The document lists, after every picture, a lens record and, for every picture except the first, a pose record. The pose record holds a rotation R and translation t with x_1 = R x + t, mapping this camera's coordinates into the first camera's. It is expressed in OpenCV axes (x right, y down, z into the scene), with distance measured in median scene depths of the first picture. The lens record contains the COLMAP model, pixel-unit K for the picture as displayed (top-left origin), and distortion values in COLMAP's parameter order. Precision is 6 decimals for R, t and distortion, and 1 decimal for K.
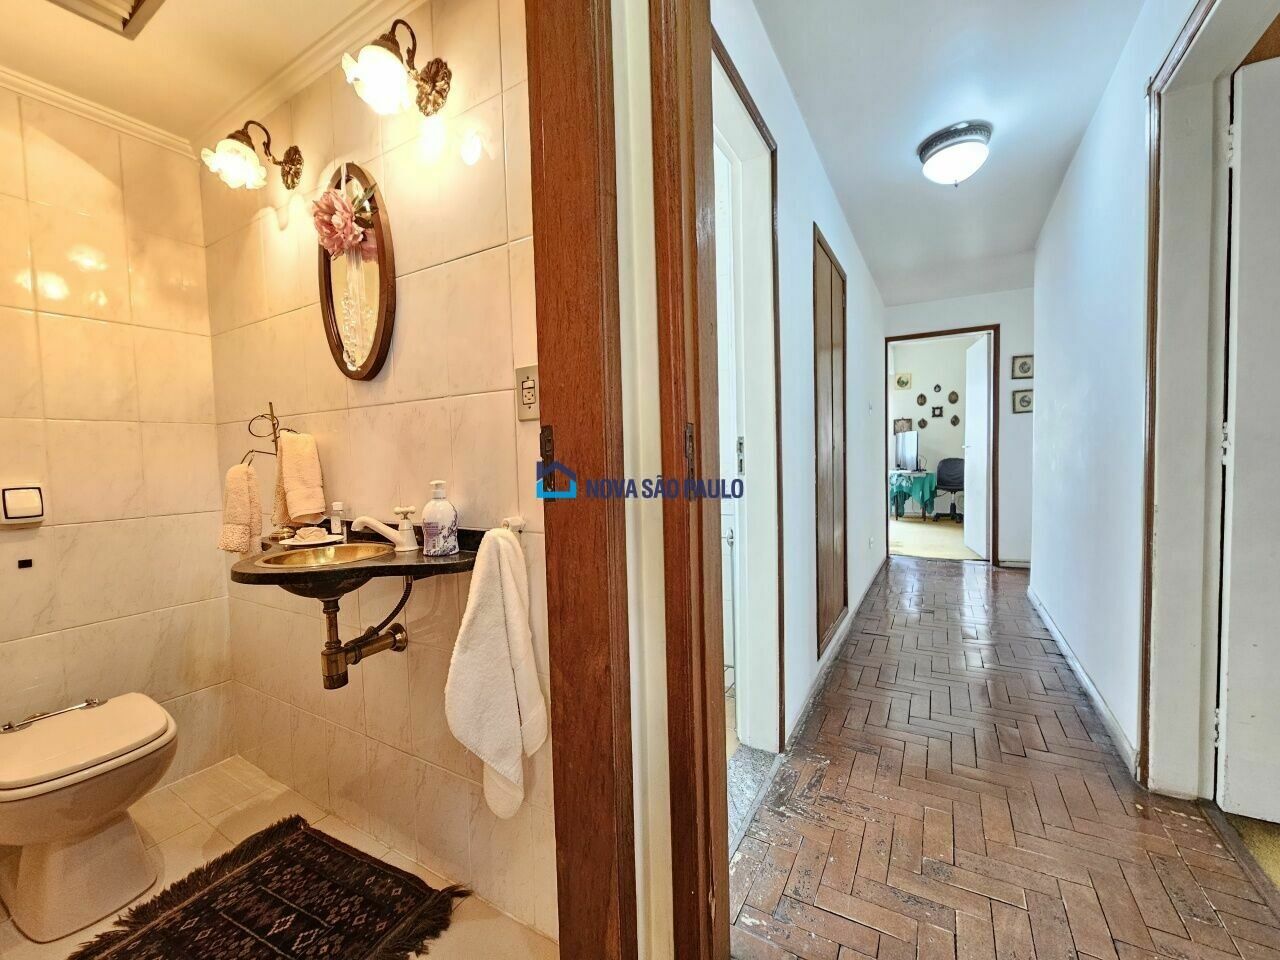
lens RADIAL K [[523.6, 0, 640.7], [0, 523.6, 479.9], [0, 0, 1]] dist [-0.001532, 0.000188]
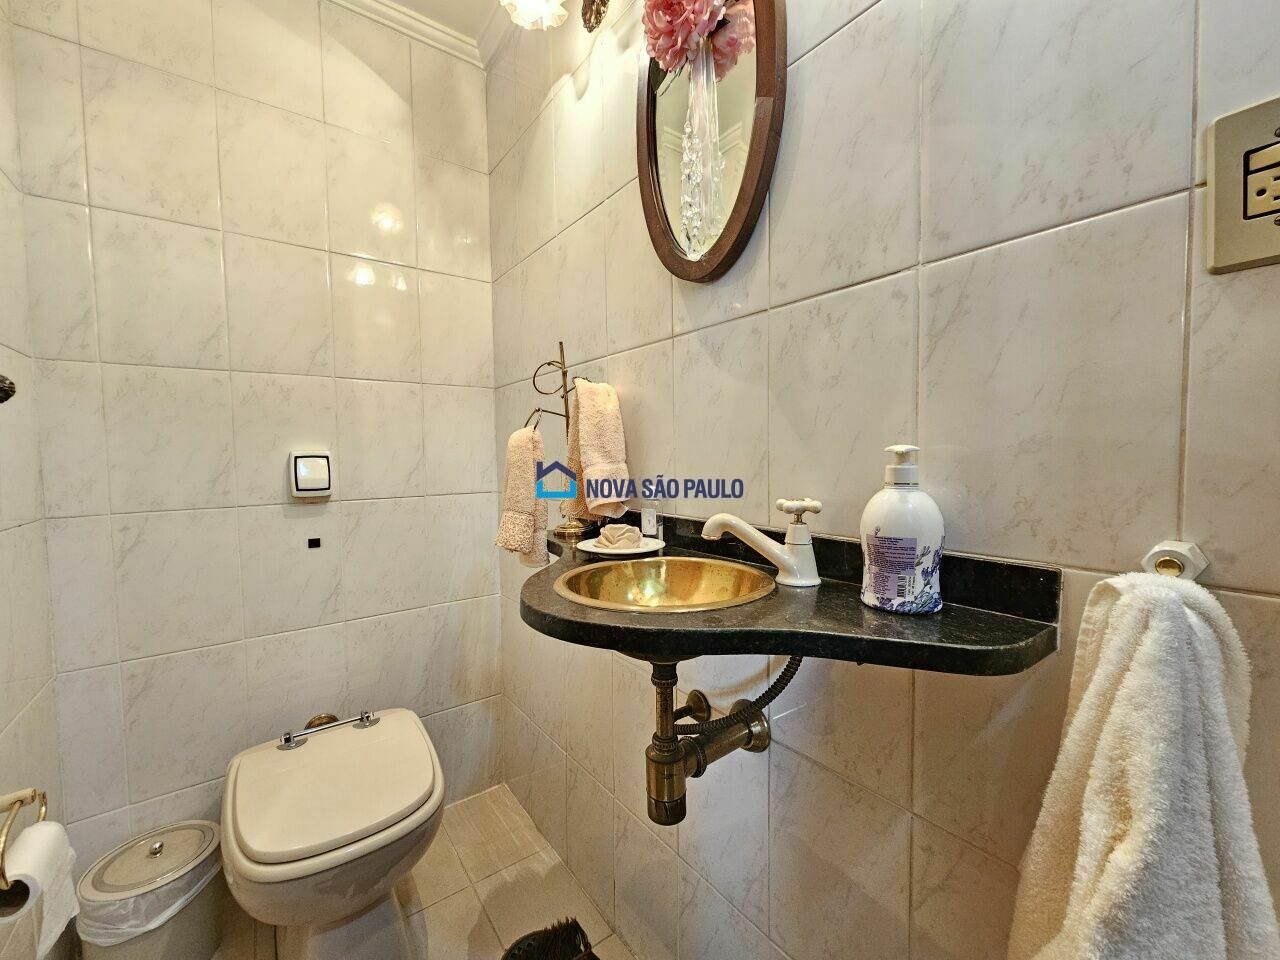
lens RADIAL K [[523.6, 0, 640.7], [0, 523.6, 479.9], [0, 0, 1]] dist [-0.001532, 0.000188]
pose [[0.923516, 0.033196, -0.382120, -0.352222], [-0.029746, 0.999446, 0.014935, 0.026041], [0.382404, -0.002427, 0.923992, 0.411348]]
